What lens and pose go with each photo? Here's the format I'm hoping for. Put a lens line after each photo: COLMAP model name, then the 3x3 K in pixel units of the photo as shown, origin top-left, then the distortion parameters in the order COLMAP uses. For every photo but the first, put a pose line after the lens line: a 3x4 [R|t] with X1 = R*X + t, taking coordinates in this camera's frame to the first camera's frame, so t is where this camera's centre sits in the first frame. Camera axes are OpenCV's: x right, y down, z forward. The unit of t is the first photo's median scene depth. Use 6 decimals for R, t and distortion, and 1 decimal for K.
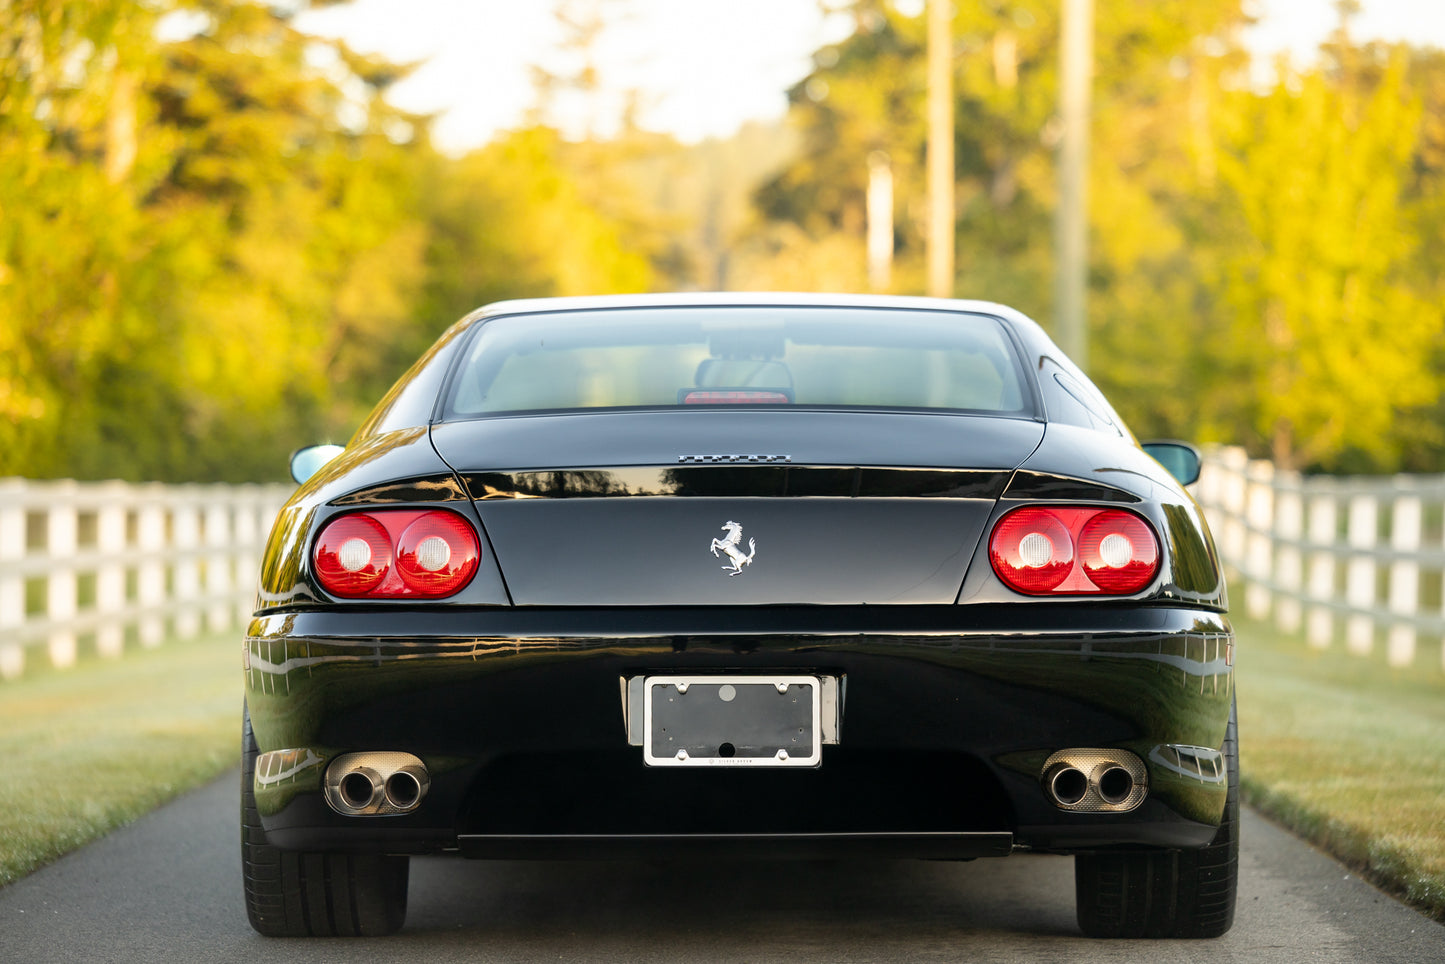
lens RADIAL K [[5265.5, 0, 722.5], [0, 5265.5, 482.0], [0, 0, 1]] dist [-0.140486, -0.511450]
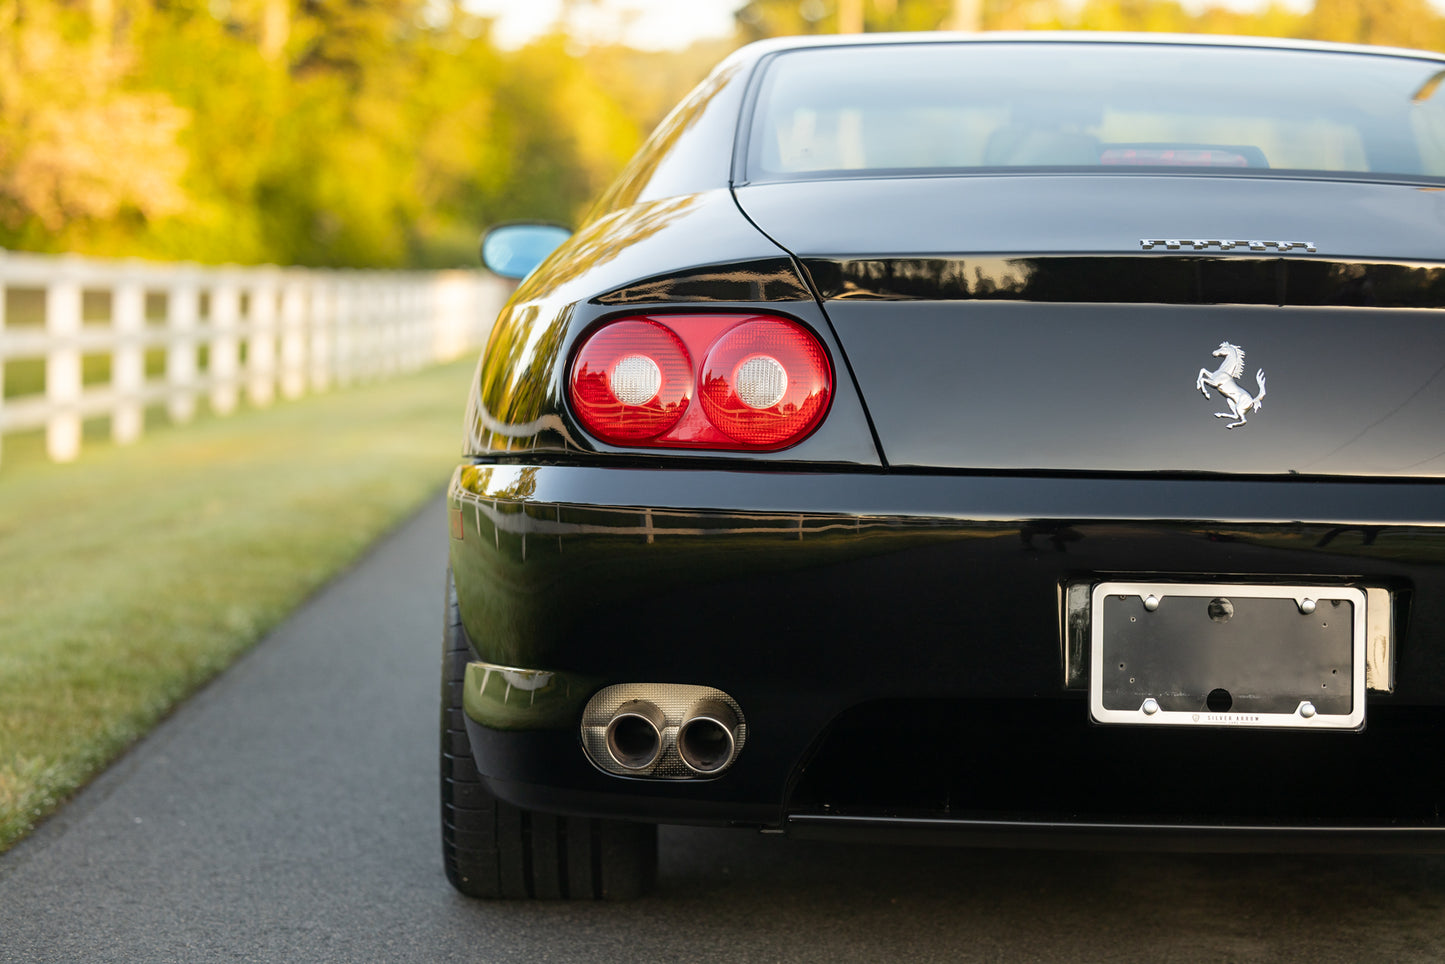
lens RADIAL K [[3239.4, 0, 615.7], [0, 3239.4, 481.8], [0, 0, 1]] dist [-0.066891, 0.369378]
pose [[0.999737, 0.021988, -0.006514, -0.068893], [-0.021537, 0.997802, 0.062668, 0.001274], [0.007877, -0.062511, 0.998013, 0.592759]]
